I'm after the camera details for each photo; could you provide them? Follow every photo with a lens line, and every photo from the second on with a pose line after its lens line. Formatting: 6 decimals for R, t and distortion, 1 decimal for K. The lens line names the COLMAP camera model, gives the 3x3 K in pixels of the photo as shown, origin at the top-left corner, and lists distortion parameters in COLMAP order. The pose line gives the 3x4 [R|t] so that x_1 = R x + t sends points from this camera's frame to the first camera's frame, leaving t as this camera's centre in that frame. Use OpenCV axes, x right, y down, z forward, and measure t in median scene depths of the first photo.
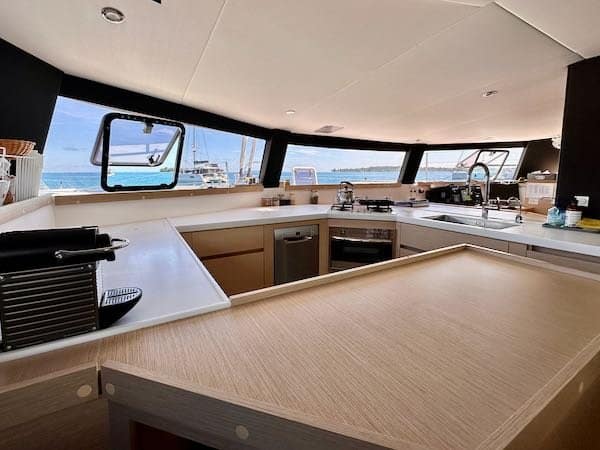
lens RADIAL K [[261.9, 0, 278.6], [0, 261.9, 201.4], [0, 0, 1]] dist [-0.001156, -0.000144]
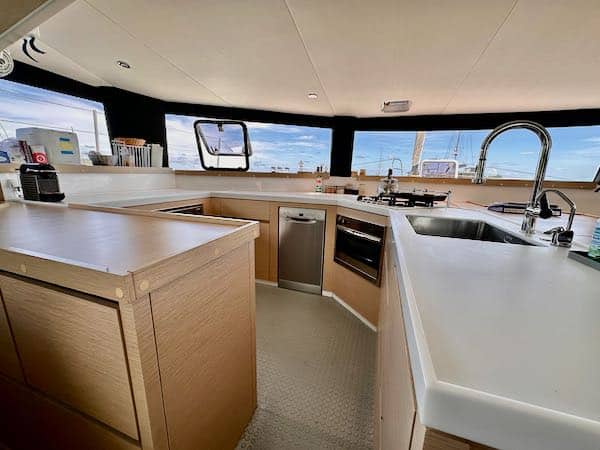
lens RADIAL K [[239.1, 0, 300.0], [0, 239.1, 225.0], [0, 0, 1]] dist [-0.000793, 0.000288]
pose [[0.683450, 0.171462, -0.709575, 0.639192], [-0.102092, 0.984922, 0.139664, 0.022605], [0.722823, -0.023011, 0.690650, 0.266230]]
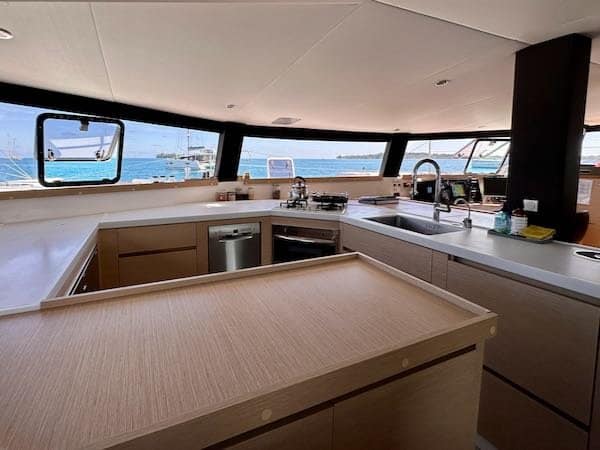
lens RADIAL K [[279.5, 0, 259.2], [0, 279.5, 184.7], [0, 0, 1]] dist [-0.001166, -0.000005]
pose [[0.994782, 0.010357, -0.101499, 0.218625], [-0.012203, 0.999771, -0.017584, -0.027260], [0.101293, 0.018730, 0.994680, -0.015909]]
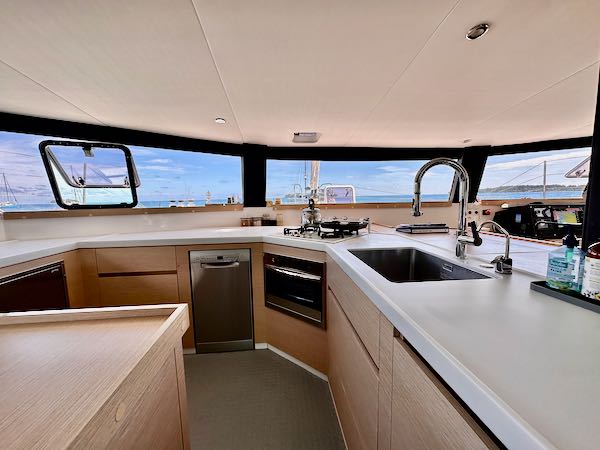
lens RADIAL K [[239.1, 0, 300.0], [0, 239.1, 225.0], [0, 0, 1]] dist [-0.000793, 0.000288]
pose [[0.919576, 0.027415, -0.391955, 0.526220], [-0.022361, 0.999598, 0.017455, -0.006772], [0.392276, -0.007287, 0.919819, 0.303332]]
